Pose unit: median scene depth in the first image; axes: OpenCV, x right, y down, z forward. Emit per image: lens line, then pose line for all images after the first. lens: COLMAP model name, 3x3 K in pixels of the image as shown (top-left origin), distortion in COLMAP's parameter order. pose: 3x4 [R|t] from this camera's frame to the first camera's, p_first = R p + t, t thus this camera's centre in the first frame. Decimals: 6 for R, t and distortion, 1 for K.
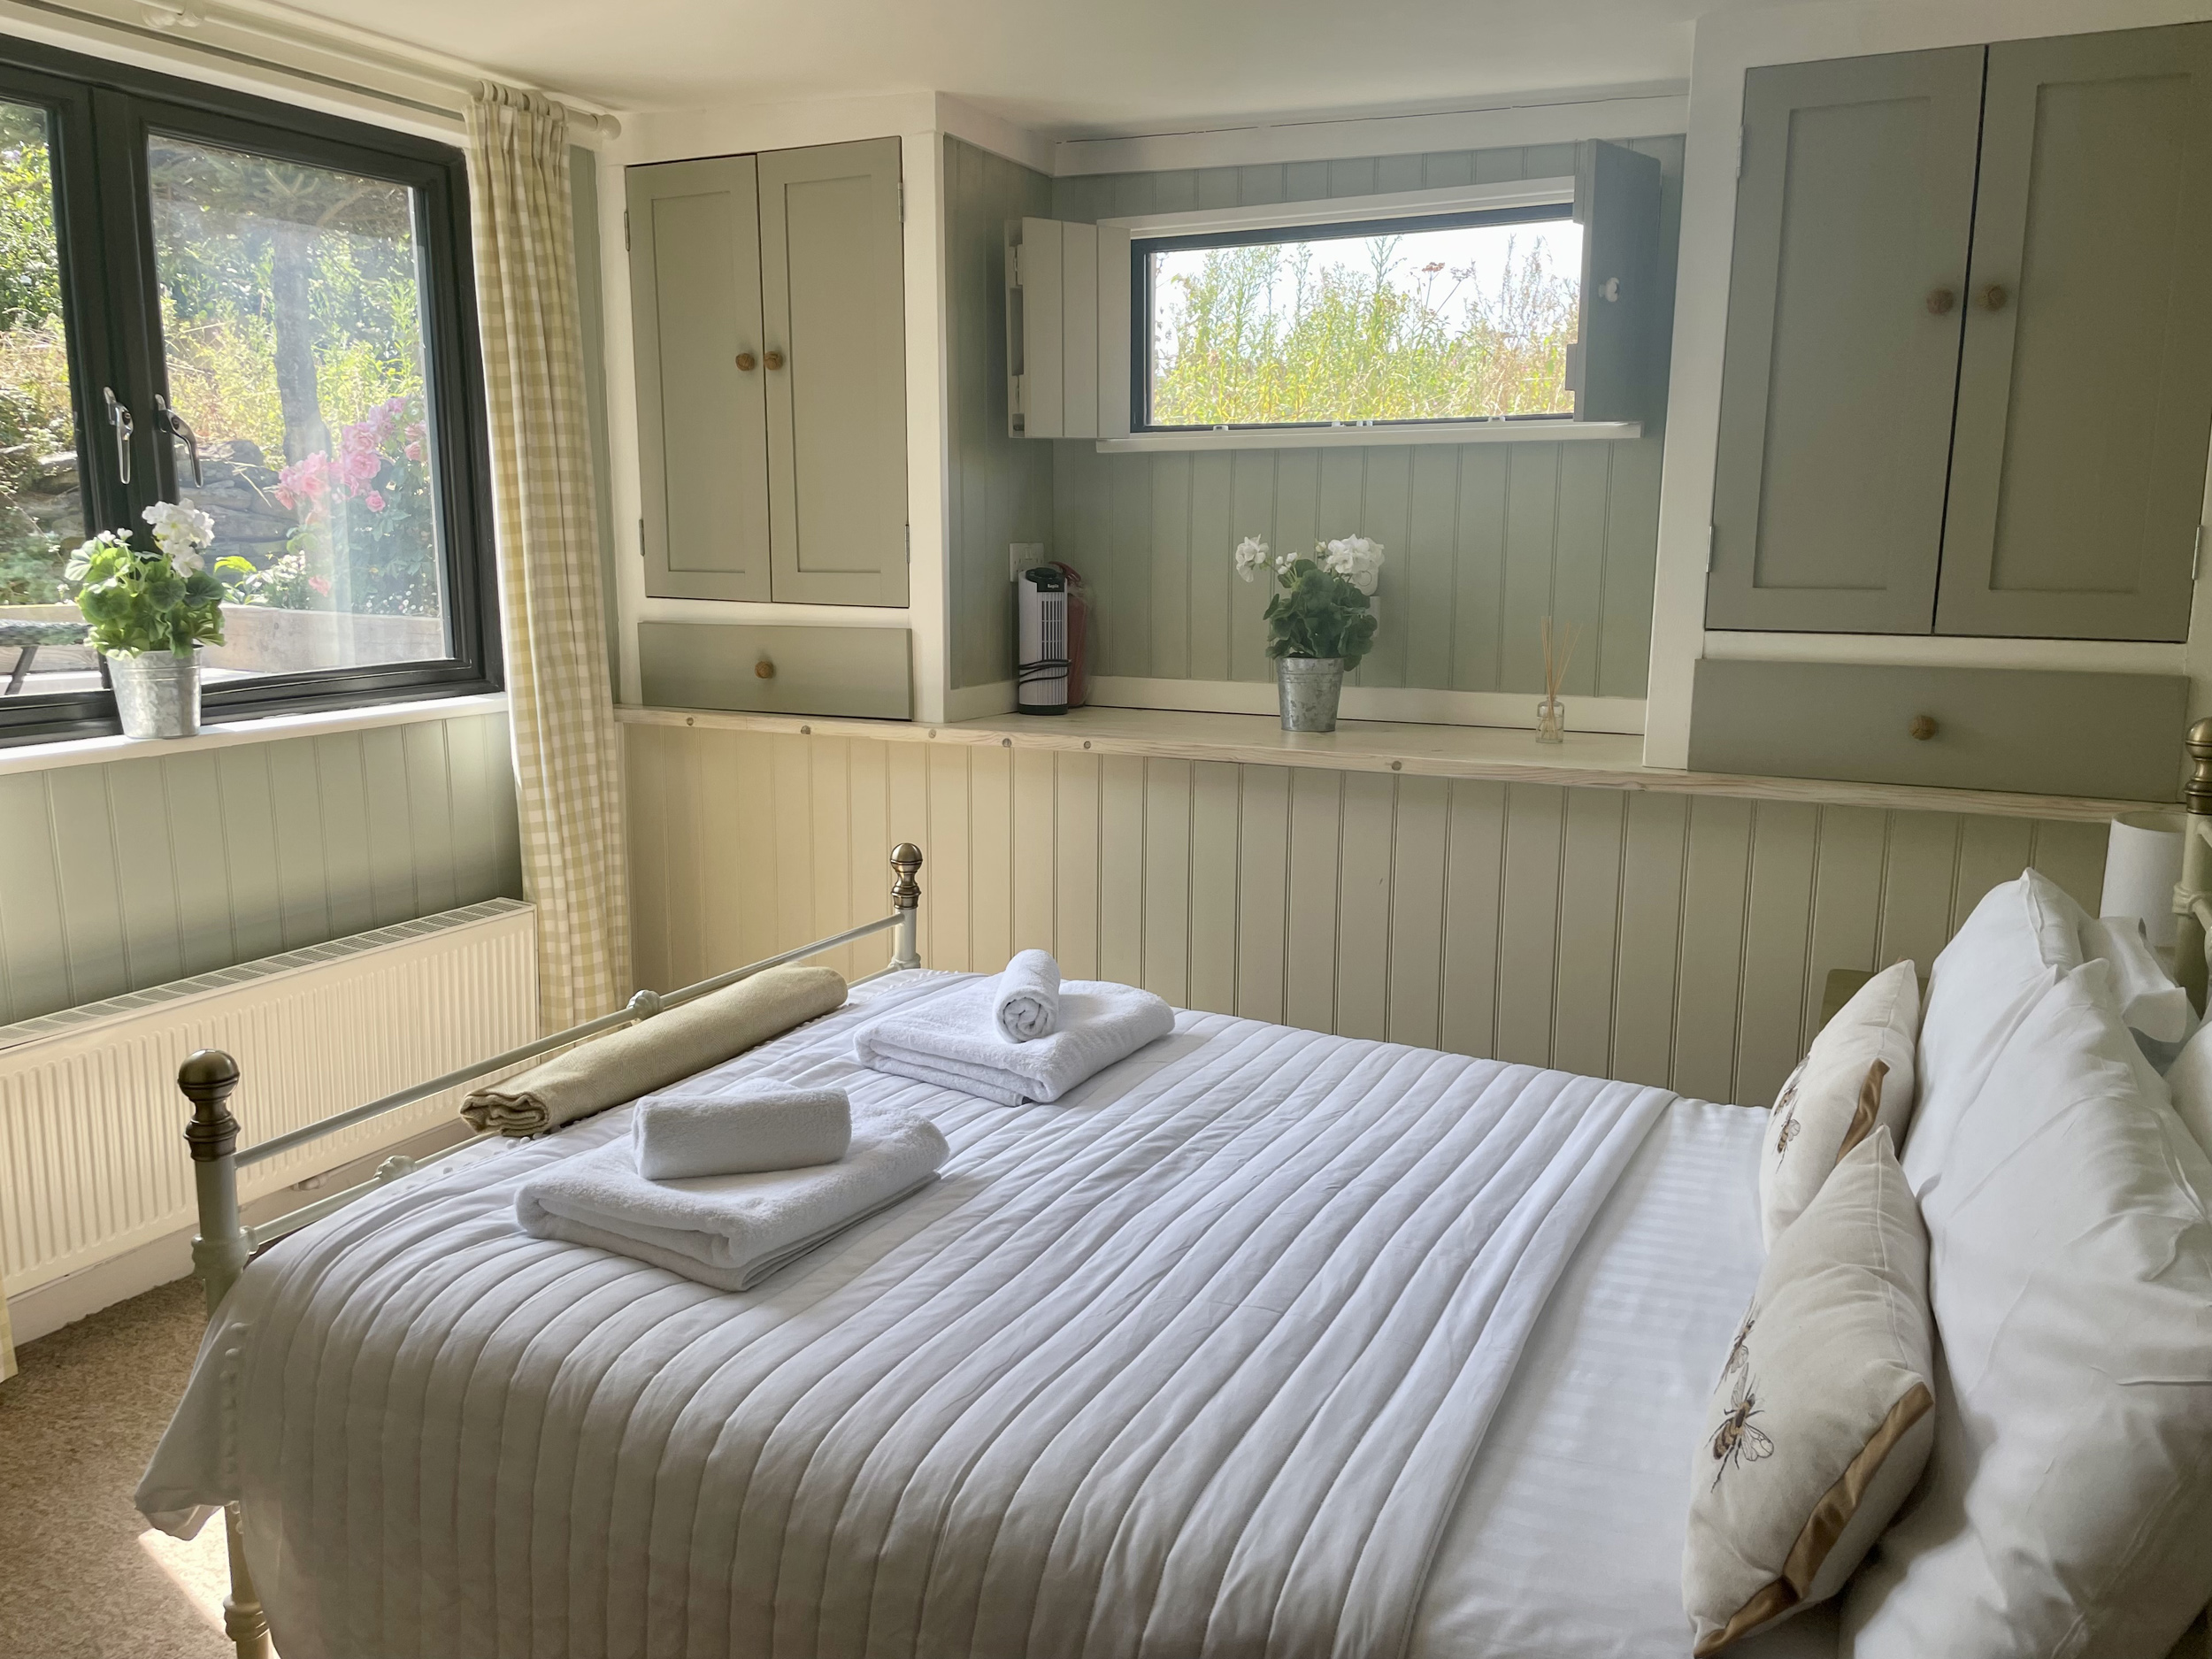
lens RADIAL K [[1699.5, 0, 1101.4], [0, 1699.5, 833.1], [0, 0, 1]] dist [0.079932, -0.078664]
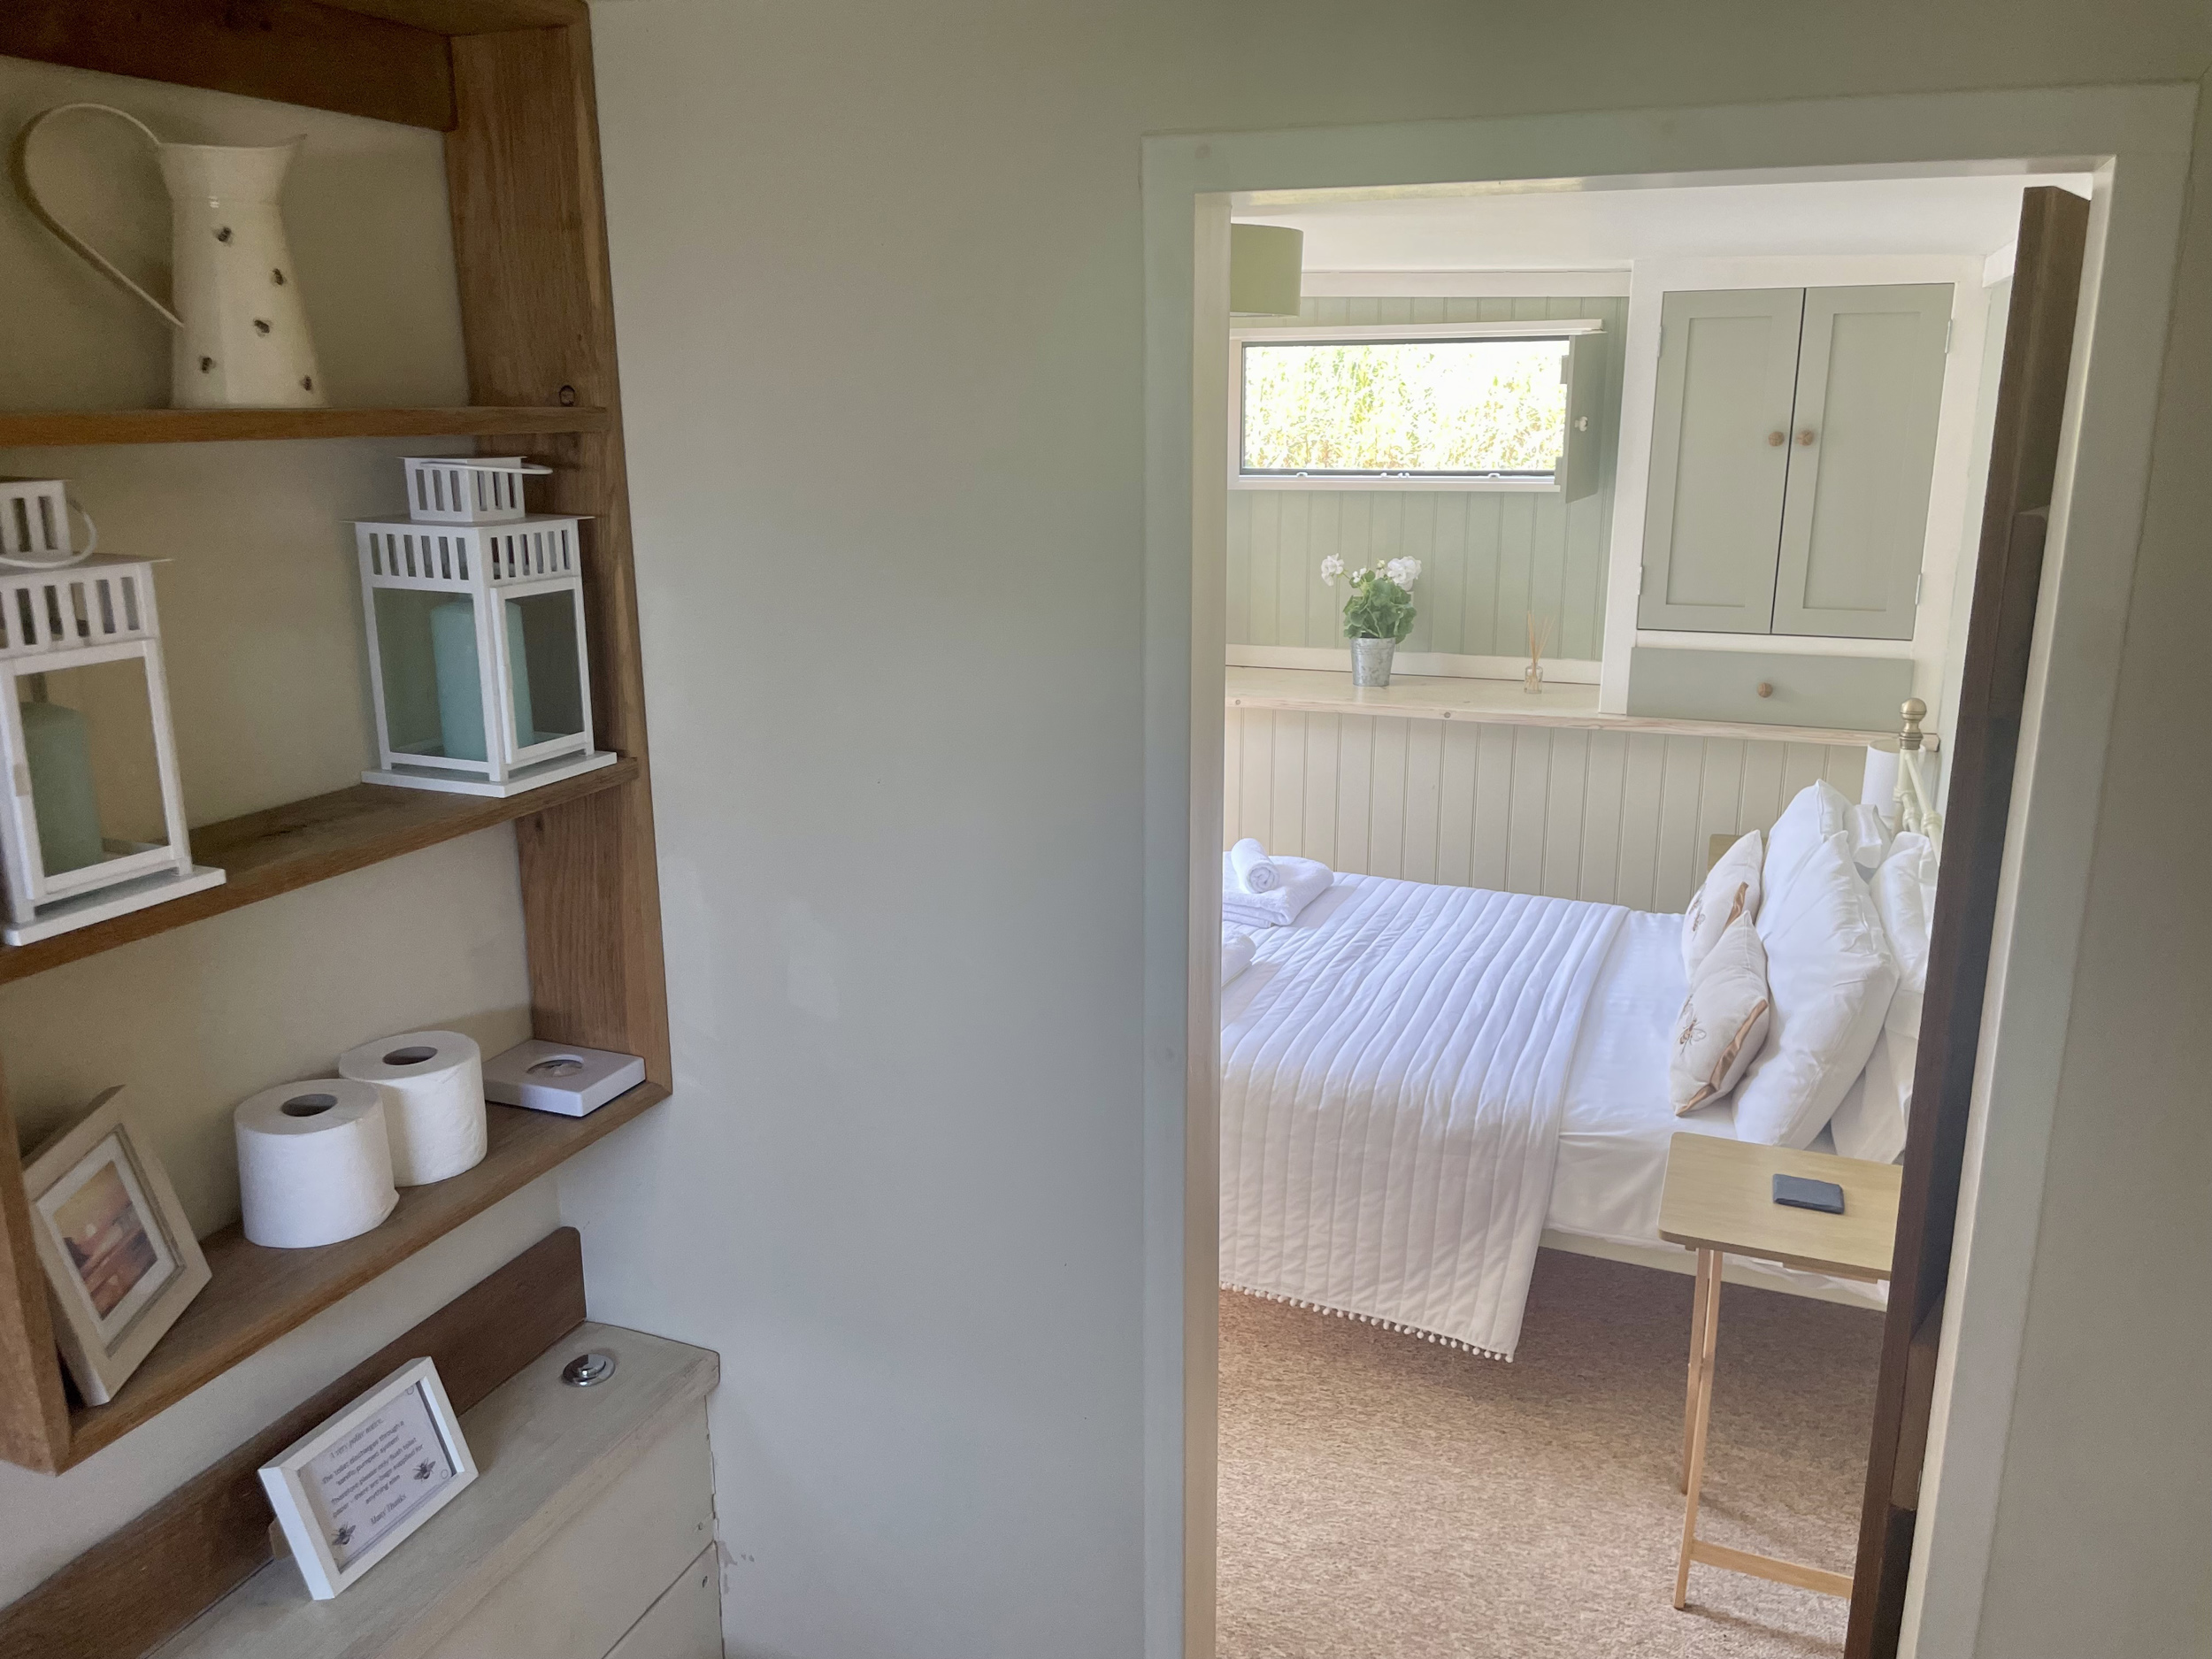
lens RADIAL K [[1699.5, 0, 1109.5], [0, 1699.5, 833.3], [0, 0, 1]] dist [0.079932, -0.078664]
pose [[0.996244, -0.030924, 0.080886, -0.337243], [0.024710, 0.996747, 0.076716, -0.073358], [-0.082995, -0.074429, 0.993767, -0.698553]]
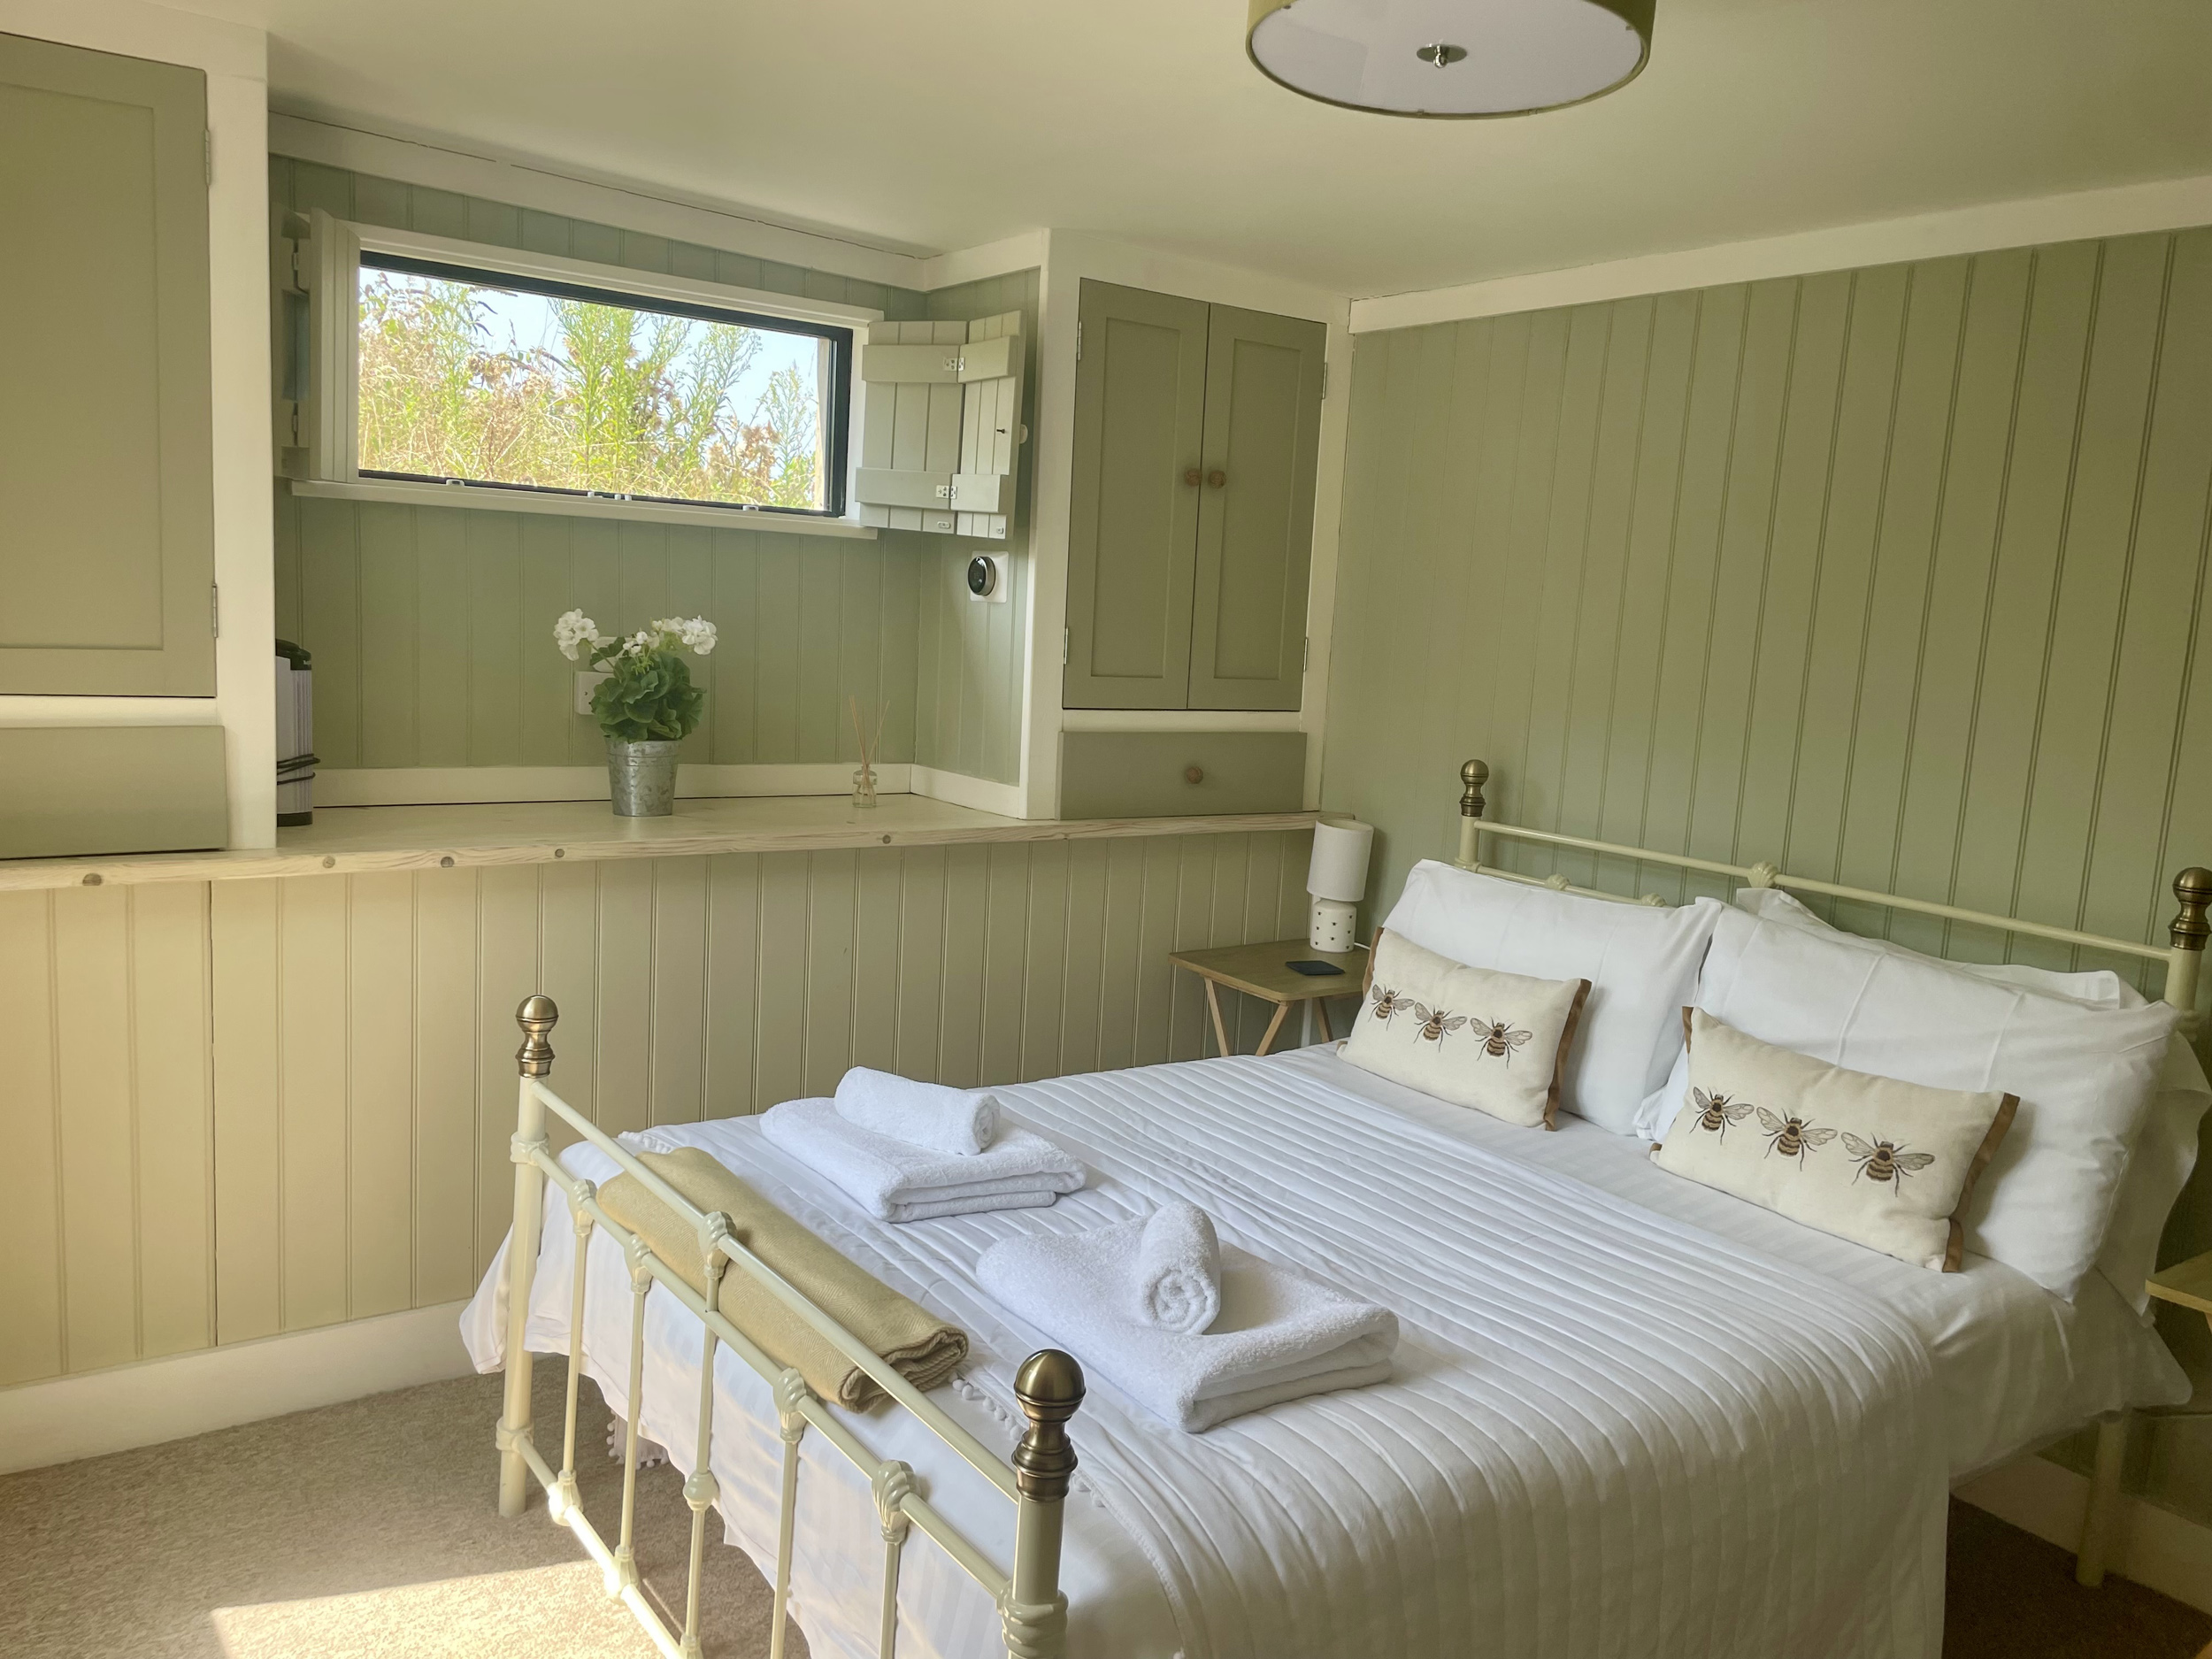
lens RADIAL K [[1699.5, 0, 1128.6], [0, 1699.5, 814.1], [0, 0, 1]] dist [0.079932, -0.078664]
pose [[0.449654, -0.088265, 0.888831, -0.878345], [0.105940, 0.993352, 0.045050, -0.107975], [-0.886898, 0.073906, 0.456015, 0.457812]]
